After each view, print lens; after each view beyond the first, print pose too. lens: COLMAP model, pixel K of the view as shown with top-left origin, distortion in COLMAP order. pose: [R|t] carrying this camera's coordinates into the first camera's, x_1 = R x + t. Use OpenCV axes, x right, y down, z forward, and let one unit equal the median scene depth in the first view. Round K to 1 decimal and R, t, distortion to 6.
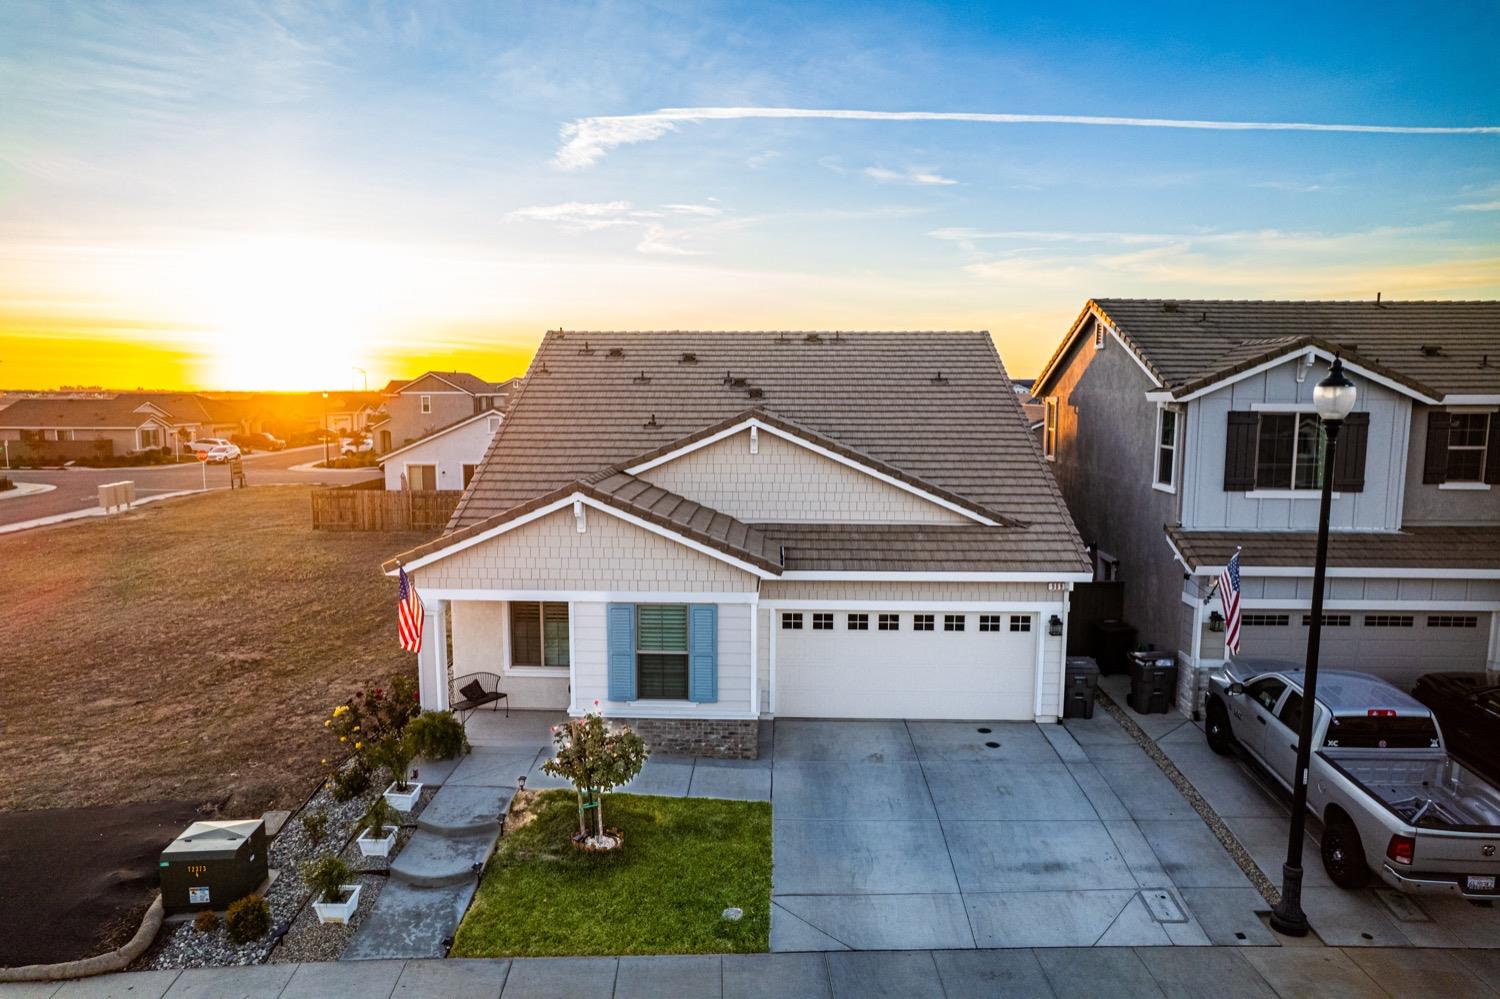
lens RADIAL K [[954.7, 0, 751.3], [0, 954.7, 504.0], [0, 0, 1]] dist [-0.051991, 0.039374]
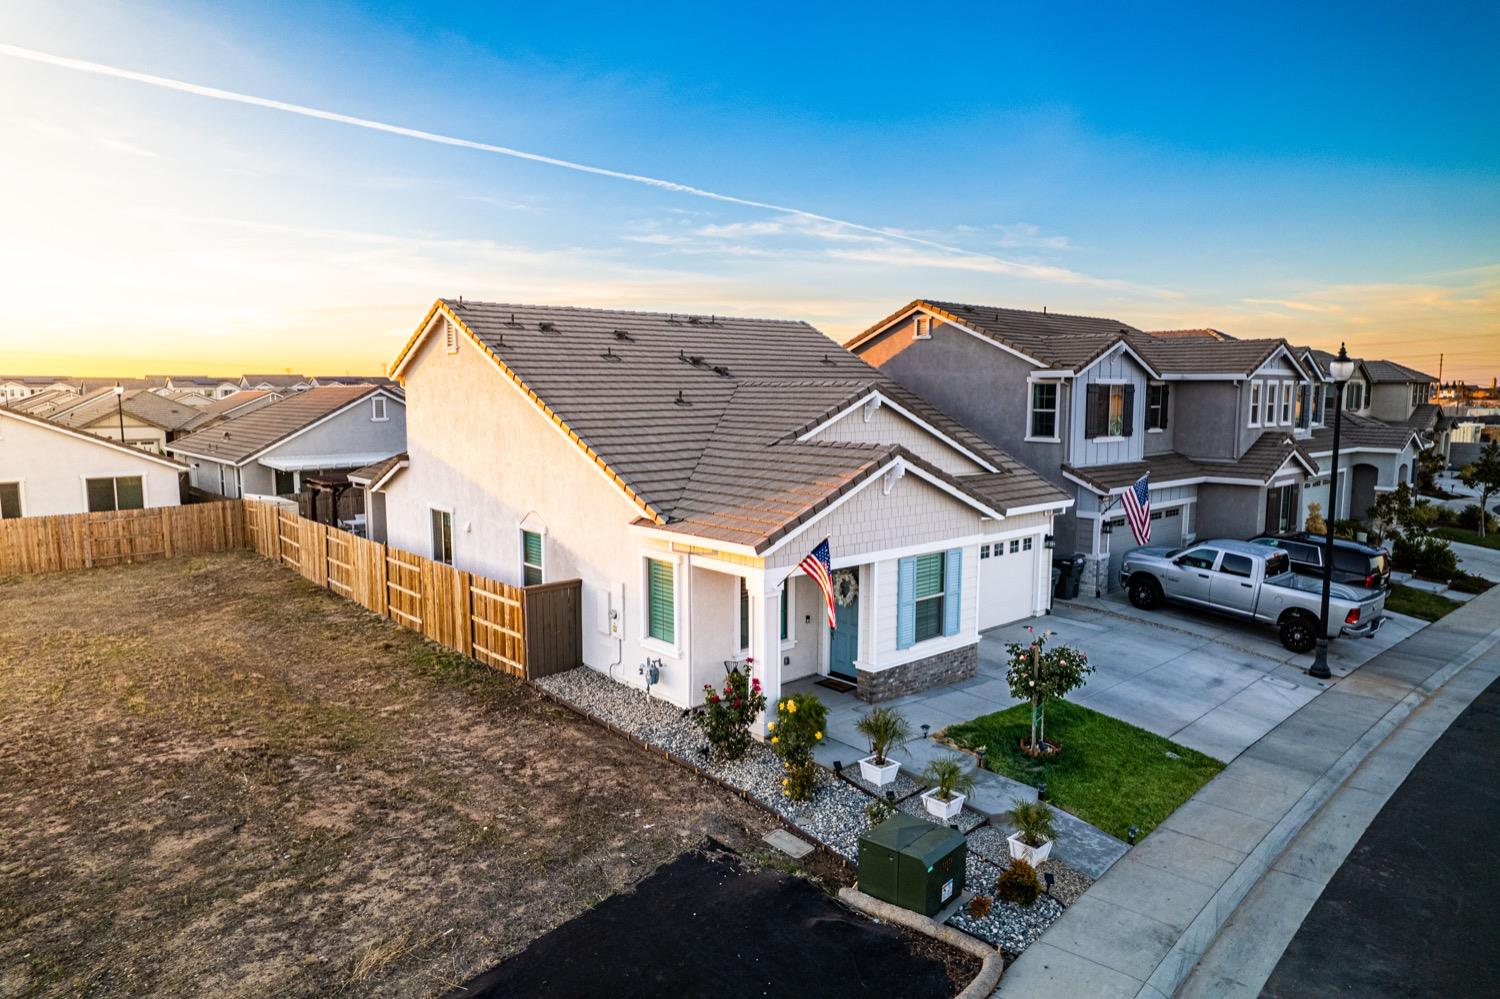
lens RADIAL K [[954.7, 0, 741.5], [0, 954.7, 496.5], [0, 0, 1]] dist [-0.051991, 0.039374]
pose [[0.729686, -0.079191, 0.679181, -0.901230], [0.083466, 0.996159, 0.026477, -0.008447], [-0.678669, 0.037368, 0.733493, 0.294884]]
